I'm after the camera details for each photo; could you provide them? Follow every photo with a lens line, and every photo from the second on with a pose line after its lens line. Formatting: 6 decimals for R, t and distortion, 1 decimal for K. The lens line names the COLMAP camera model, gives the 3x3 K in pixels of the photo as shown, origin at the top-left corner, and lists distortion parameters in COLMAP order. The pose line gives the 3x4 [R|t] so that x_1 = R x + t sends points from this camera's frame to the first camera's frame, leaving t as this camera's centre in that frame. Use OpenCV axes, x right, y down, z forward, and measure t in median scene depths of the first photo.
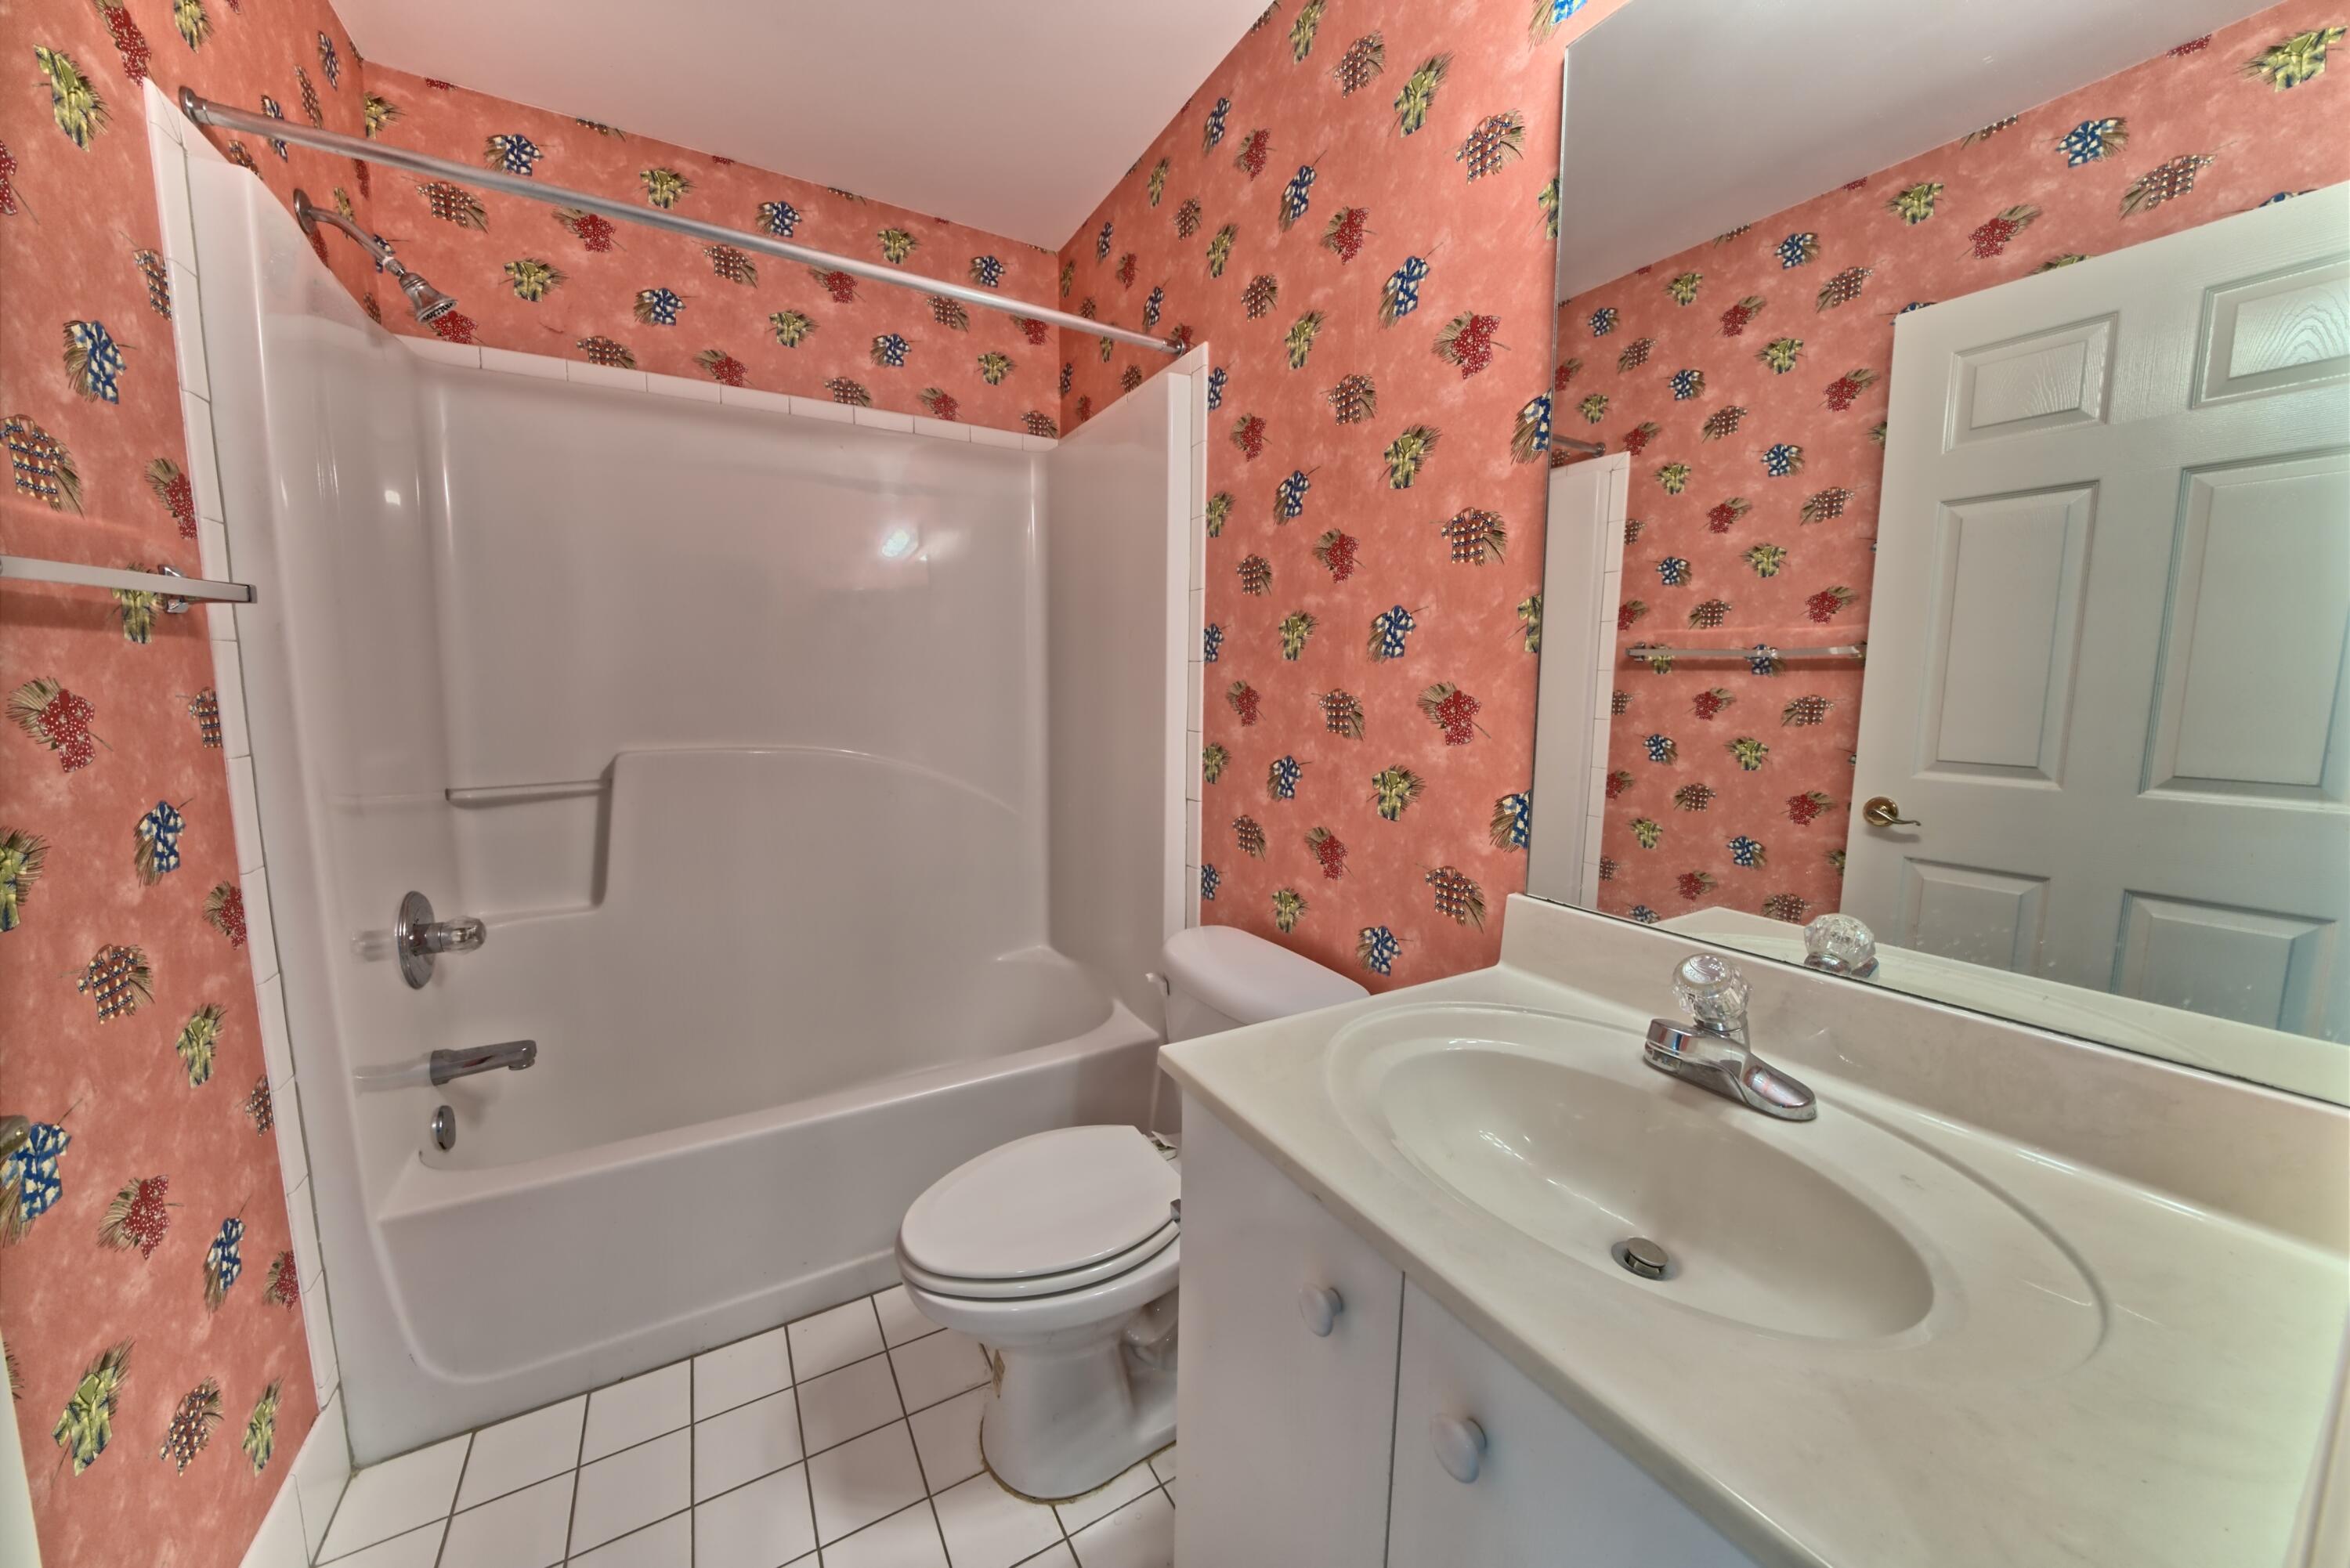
lens RADIAL K [[809.2, 0, 1181.3], [0, 809.2, 787.2], [0, 0, 1]] dist [-0.025547, 0.002014]
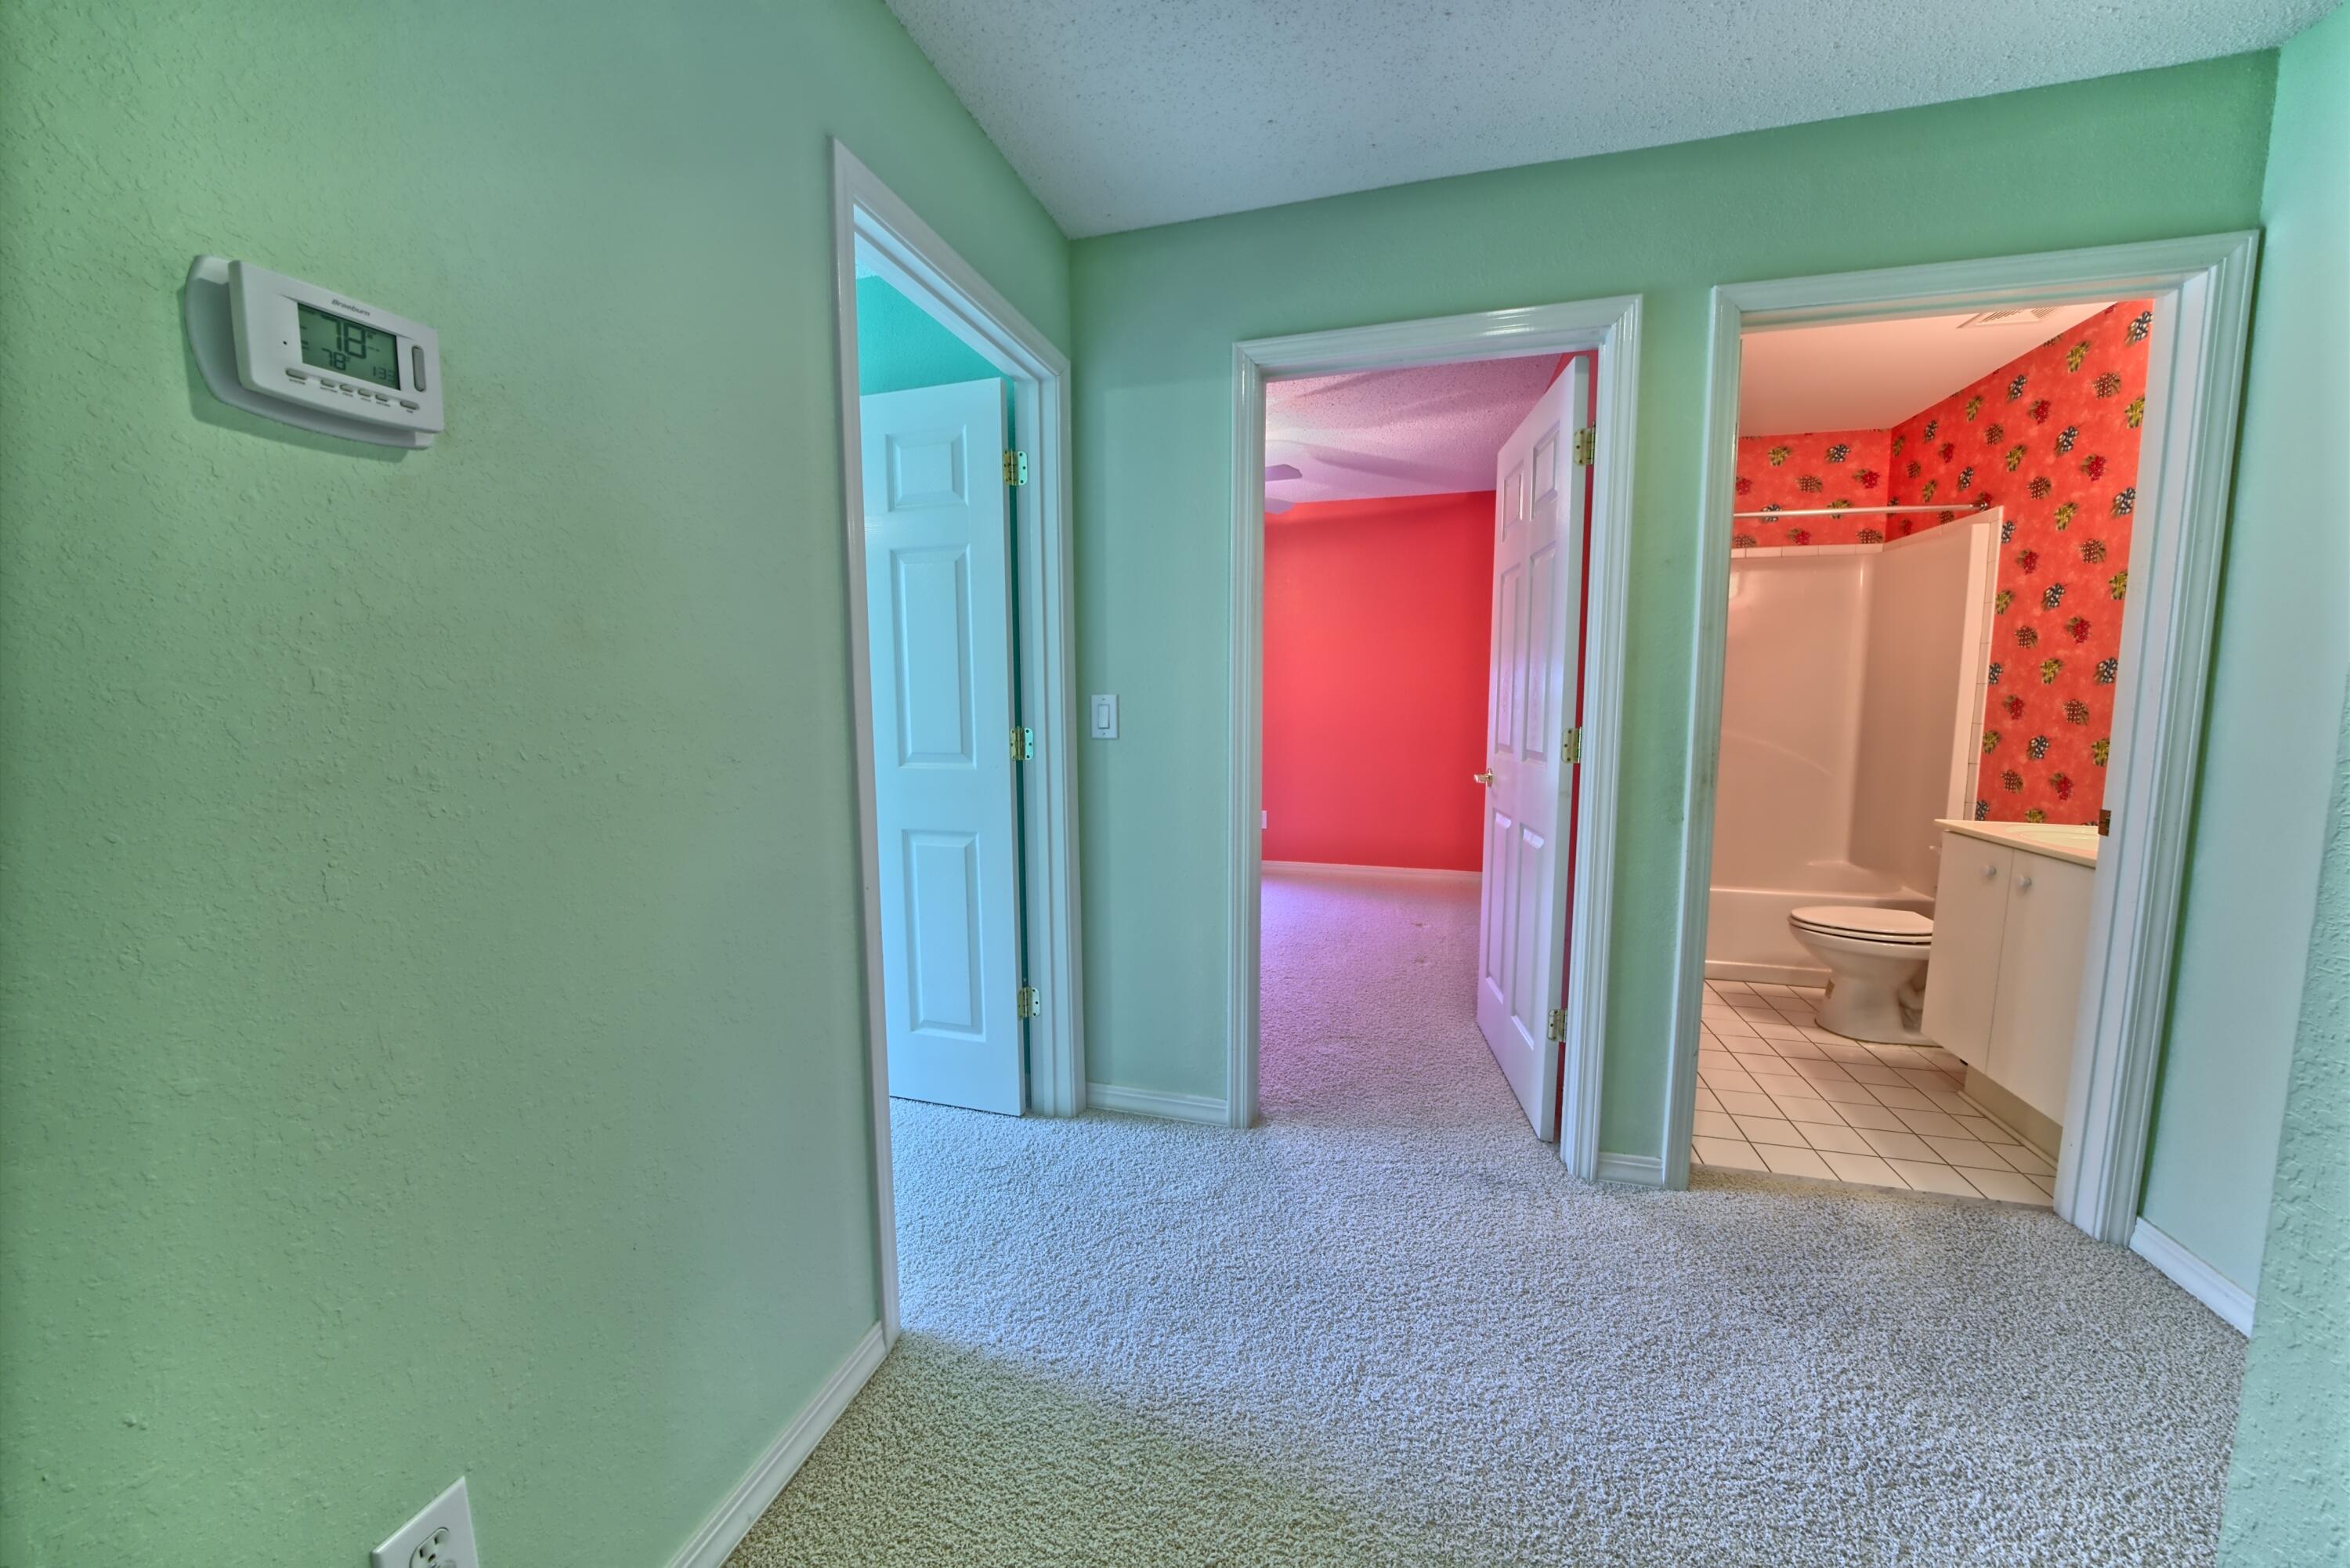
lens RADIAL K [[809.2, 0, 1166.7], [0, 809.2, 787.4], [0, 0, 1]] dist [-0.025547, 0.002014]
pose [[0.676072, 0.064062, -0.734046, 0.119270], [-0.072349, 0.997171, 0.020391, 0.207309], [0.733275, 0.039321, 0.678794, -1.856076]]
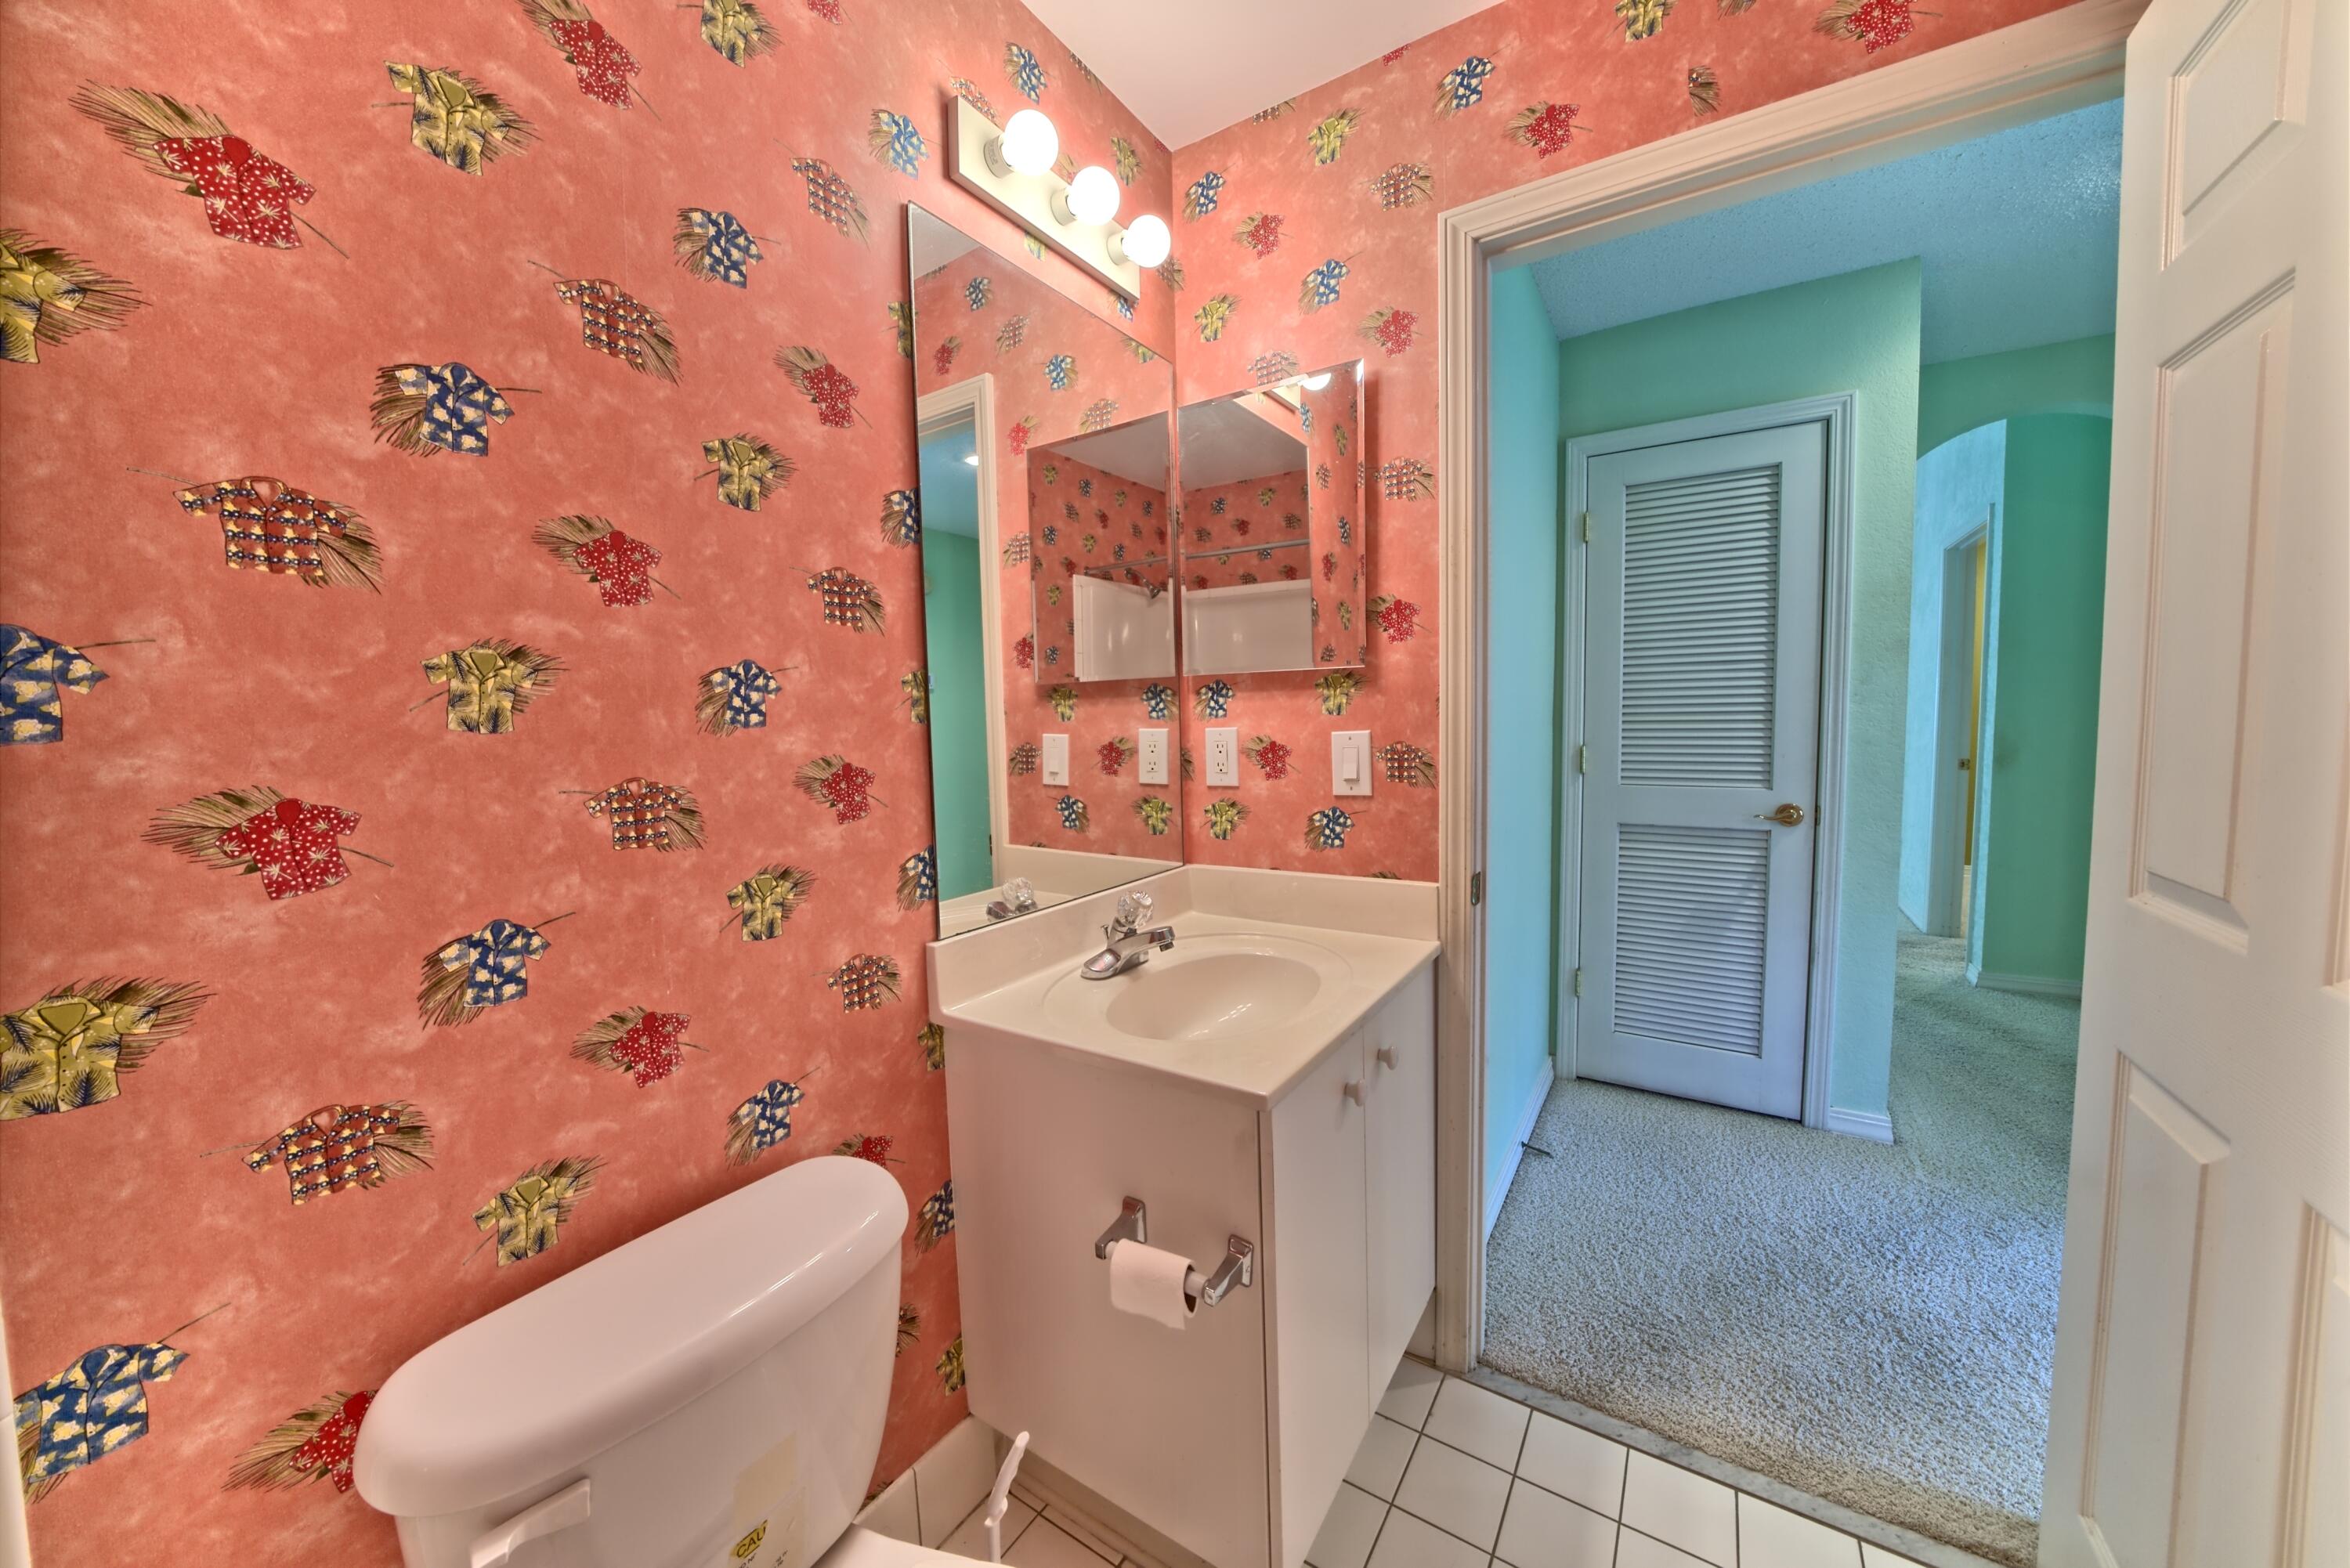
lens RADIAL K [[809.2, 0, 1168.8], [0, 809.2, 775.1], [0, 0, 1]] dist [-0.025547, 0.002014]
pose [[-0.431495, -0.067879, 0.899558, -0.544102], [0.128062, 0.982458, 0.135562, -0.156856], [-0.892980, 0.173693, -0.415233, 0.901585]]
